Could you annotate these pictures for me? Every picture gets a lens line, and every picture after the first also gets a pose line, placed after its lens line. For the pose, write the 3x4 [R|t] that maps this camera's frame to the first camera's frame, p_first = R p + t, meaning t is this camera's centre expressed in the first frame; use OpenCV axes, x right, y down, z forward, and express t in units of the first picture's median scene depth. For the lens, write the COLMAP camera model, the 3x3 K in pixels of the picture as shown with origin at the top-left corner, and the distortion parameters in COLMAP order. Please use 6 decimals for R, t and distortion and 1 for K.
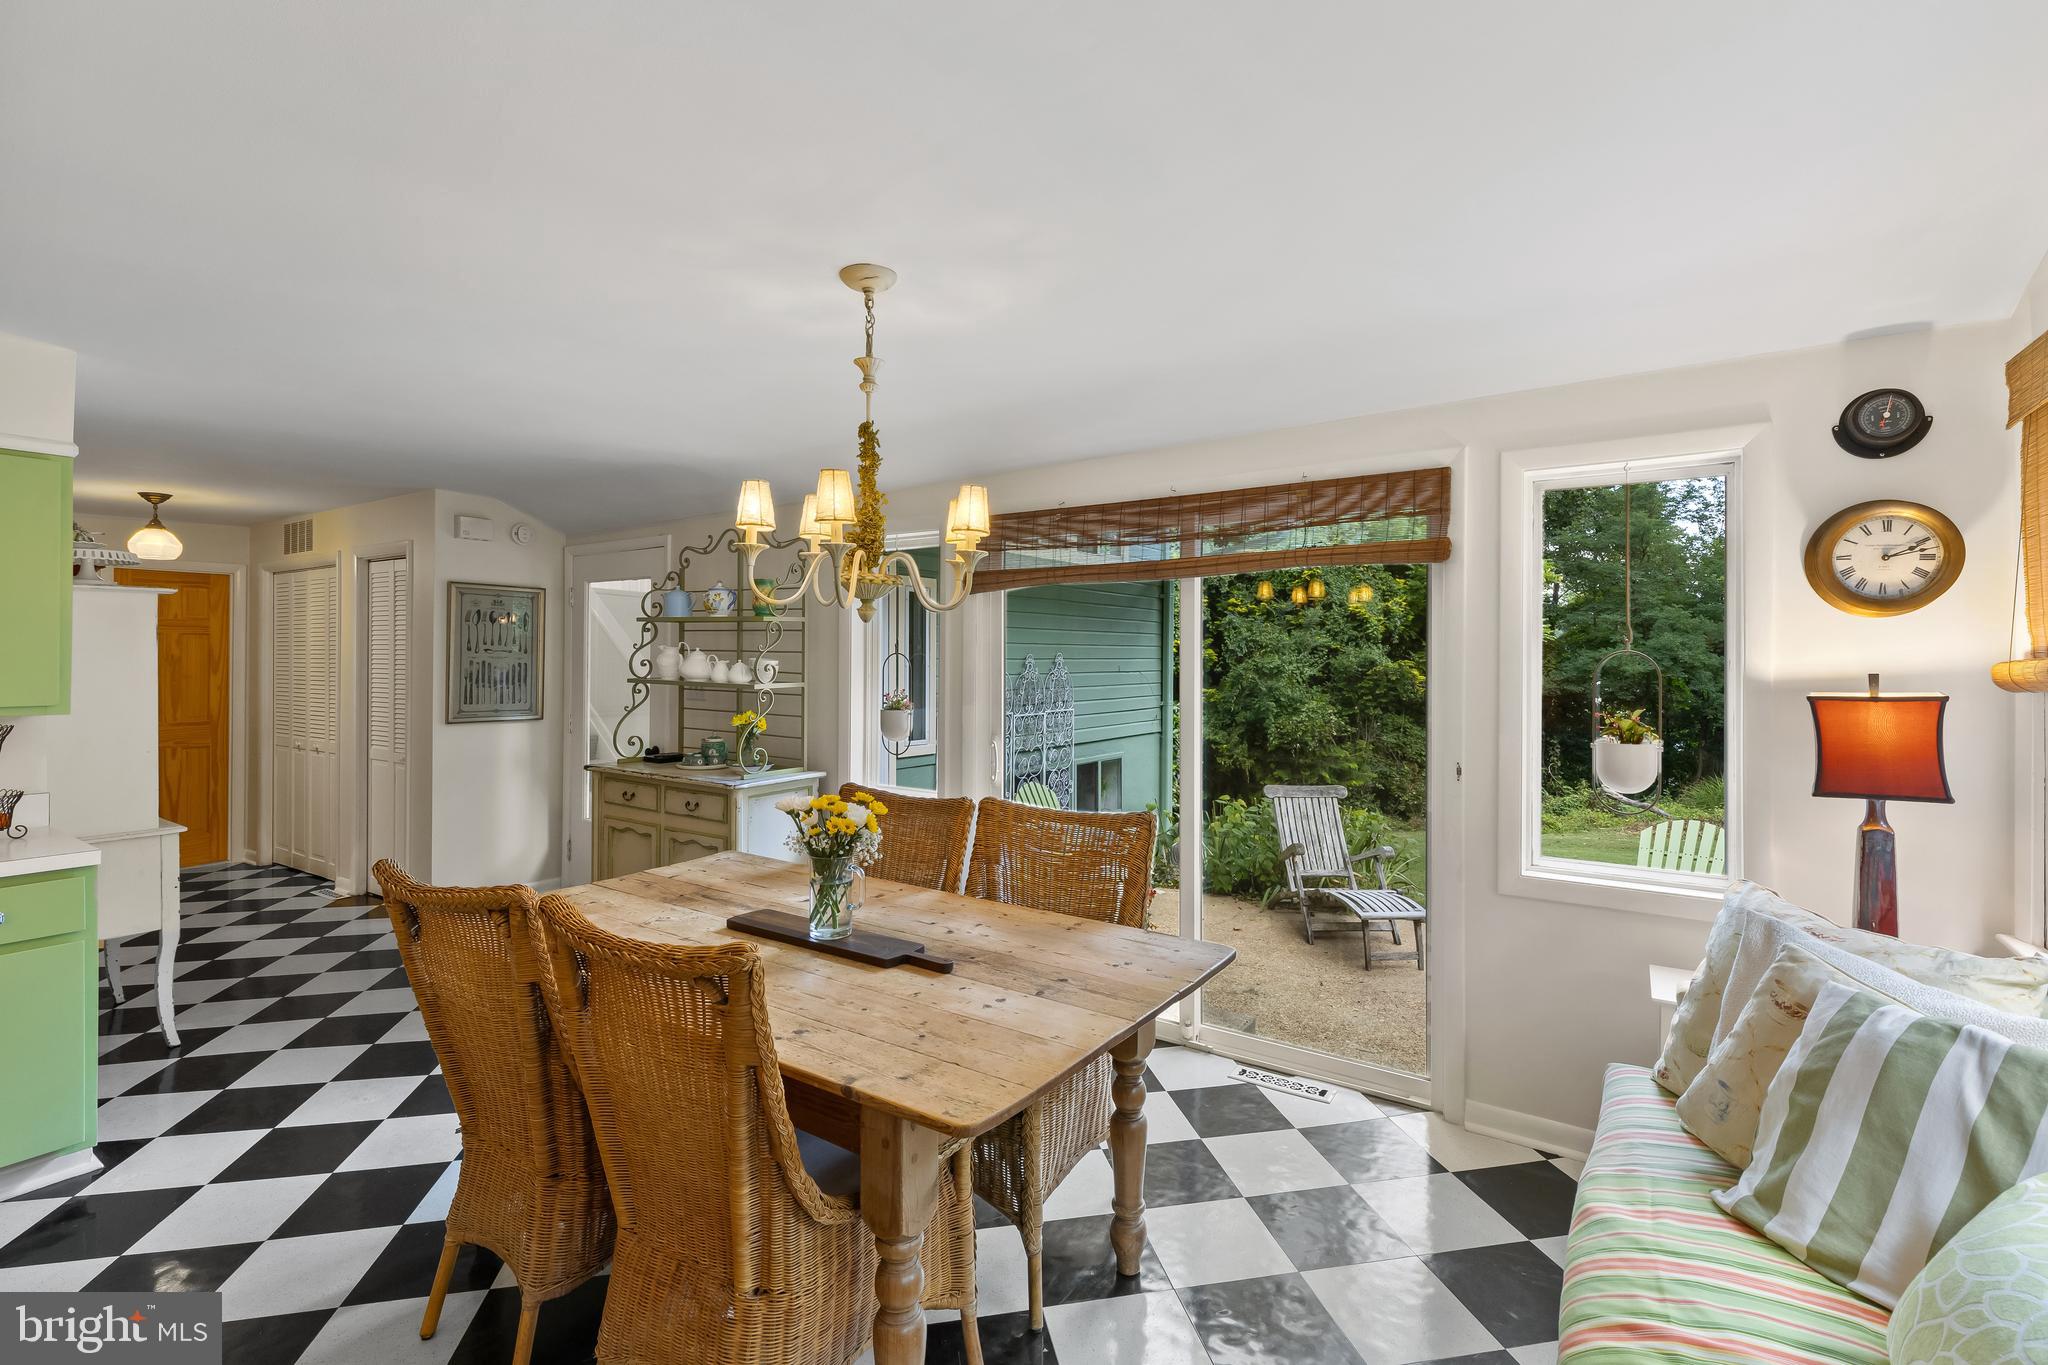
lens RADIAL K [[927.2, 0, 1020.3], [0, 927.2, 665.0], [0, 0, 1]] dist [0.017188, 0.001067]
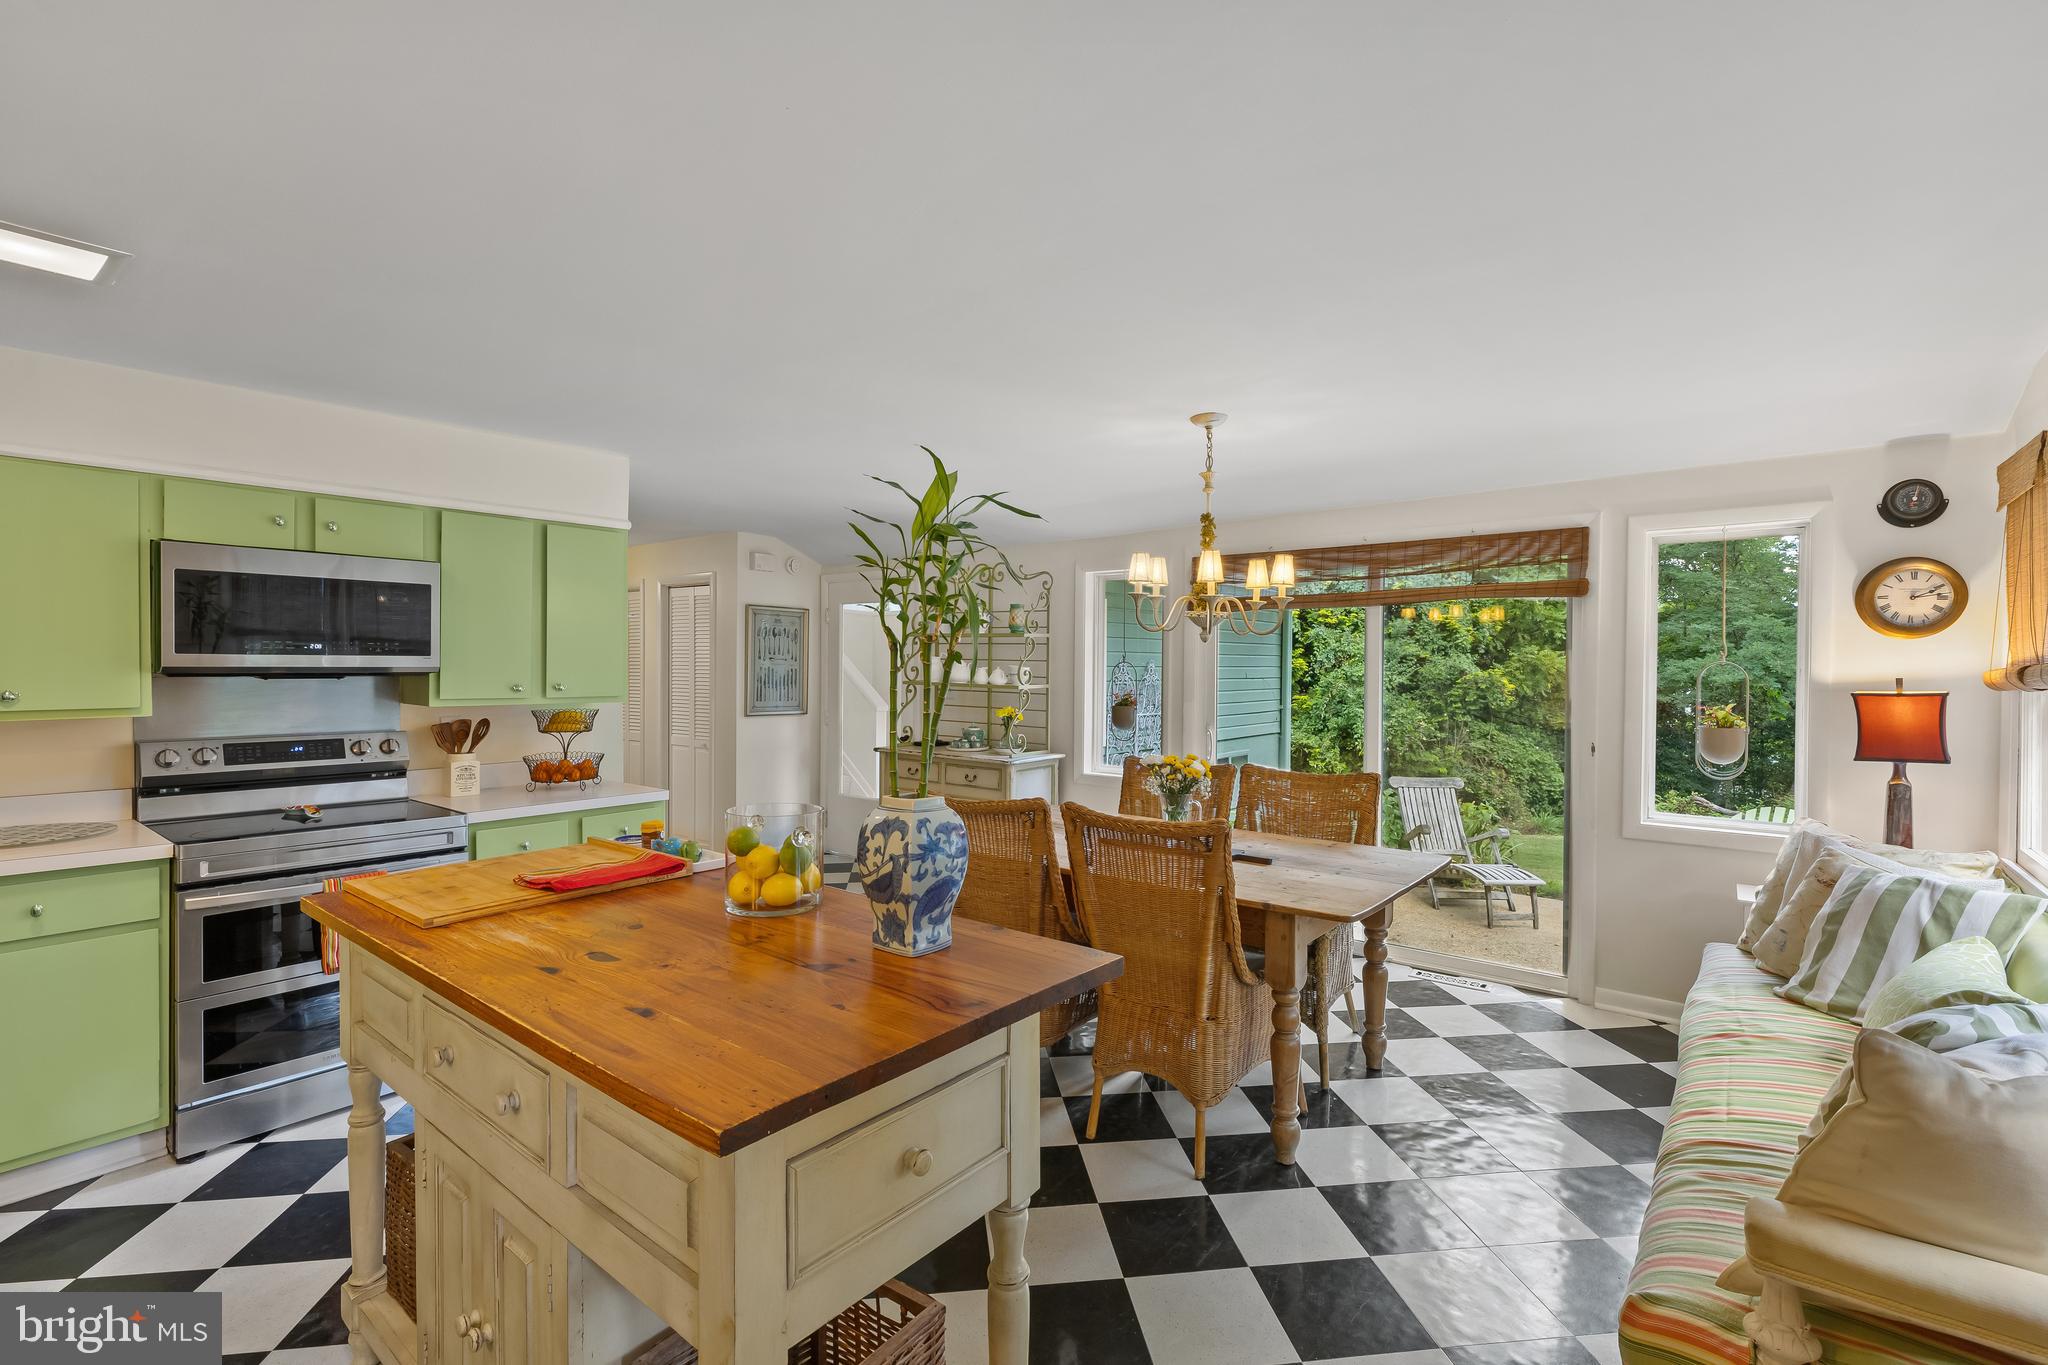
lens RADIAL K [[927.2, 0, 1022.9], [0, 927.2, 686.2], [0, 0, 1]] dist [0.017188, 0.001067]
pose [[0.998078, 0.004201, -0.061821, -0.291213], [-0.003329, 0.999894, 0.014204, 0.004552], [0.061874, -0.013971, 0.997986, -0.436570]]
